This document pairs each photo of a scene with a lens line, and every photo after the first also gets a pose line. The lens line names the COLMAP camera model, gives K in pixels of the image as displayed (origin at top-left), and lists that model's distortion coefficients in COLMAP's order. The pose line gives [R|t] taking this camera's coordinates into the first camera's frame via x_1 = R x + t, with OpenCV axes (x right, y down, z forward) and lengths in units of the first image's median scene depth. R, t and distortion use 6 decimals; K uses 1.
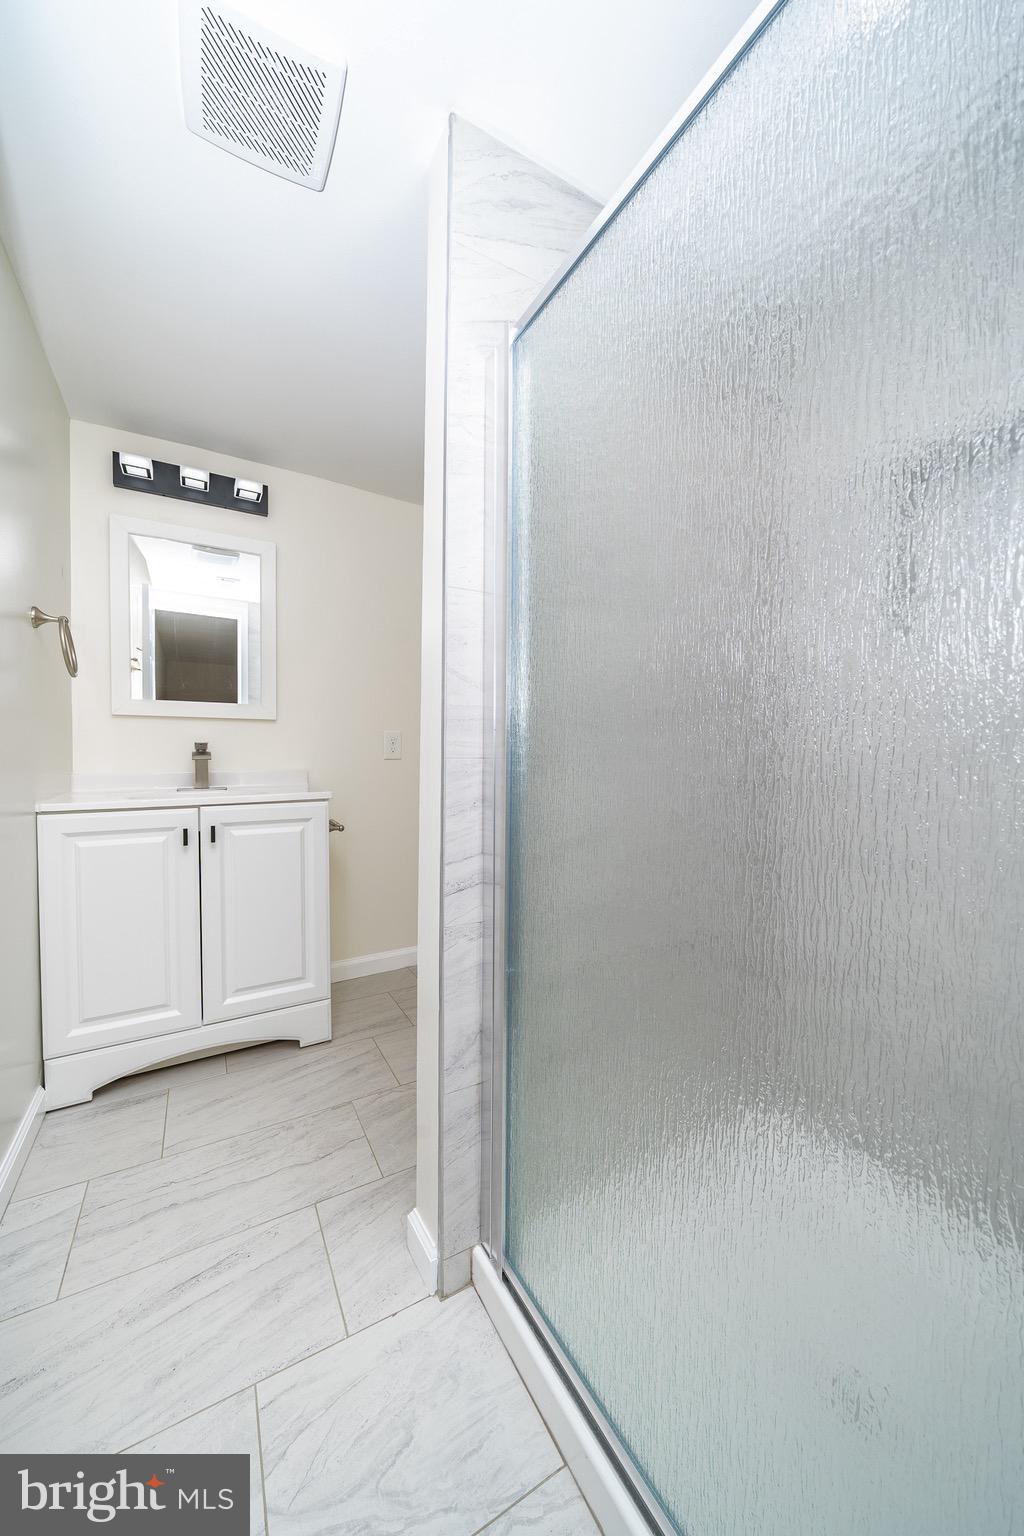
lens RADIAL K [[540.2, 0, 494.4], [0, 540.2, 772.7], [0, 0, 1]] dist [-0.003381, -0.000147]
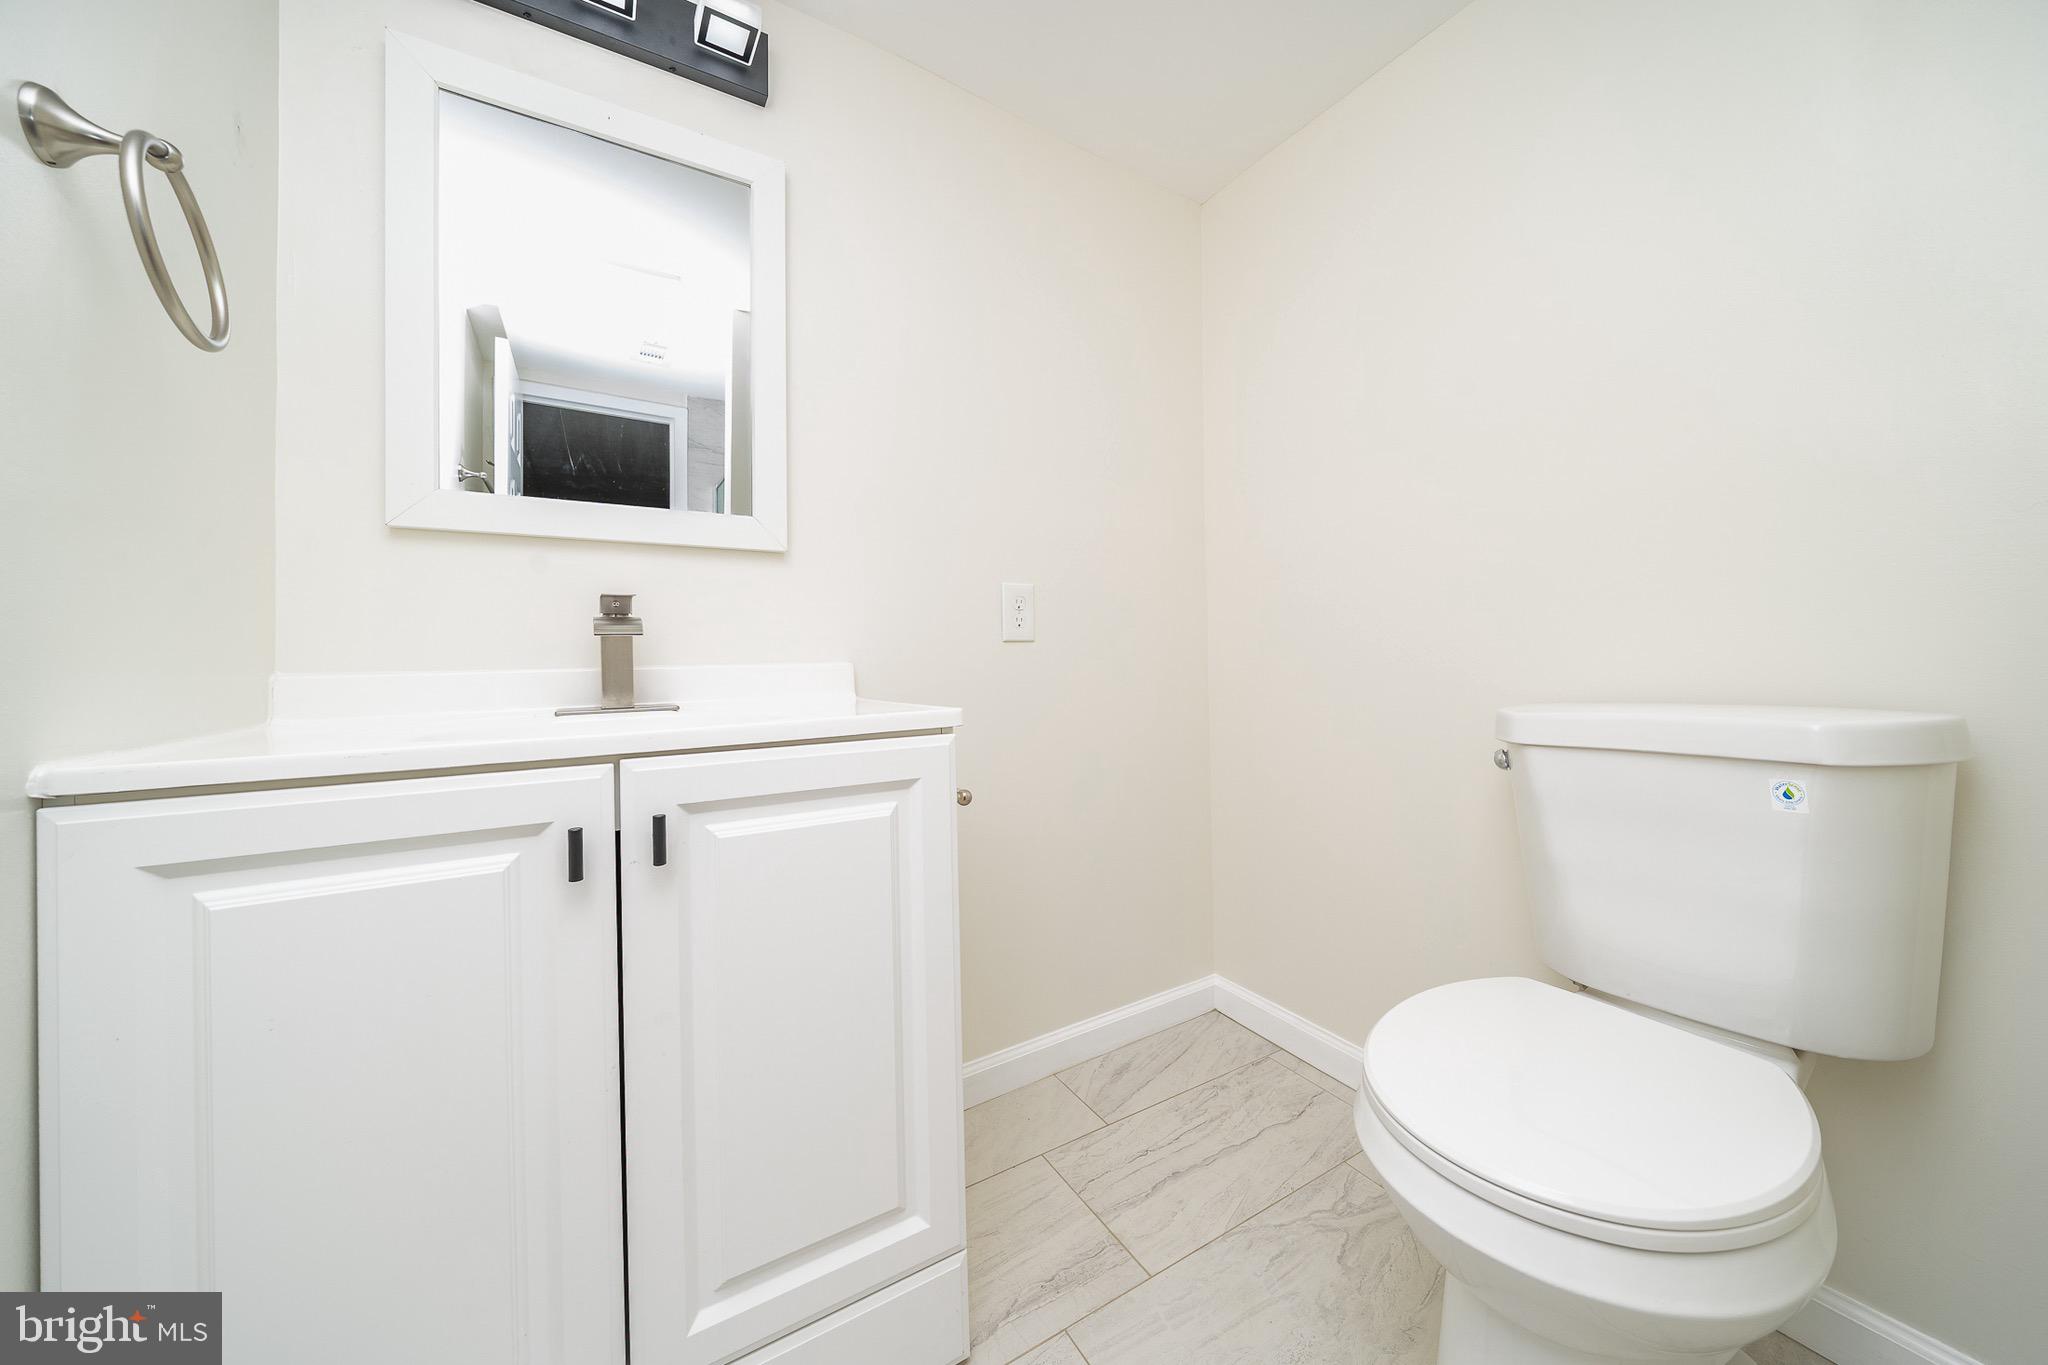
lens RADIAL K [[709.5, 0, 1025.8], [0, 709.5, 660.1], [0, 0, 1]] dist [-0.002869, -0.000091]
pose [[0.999047, -0.021507, 0.037973, -0.279712], [0.022907, 0.999058, -0.036849, 0.021086], [-0.037145, 0.037684, 0.998599, 0.496686]]
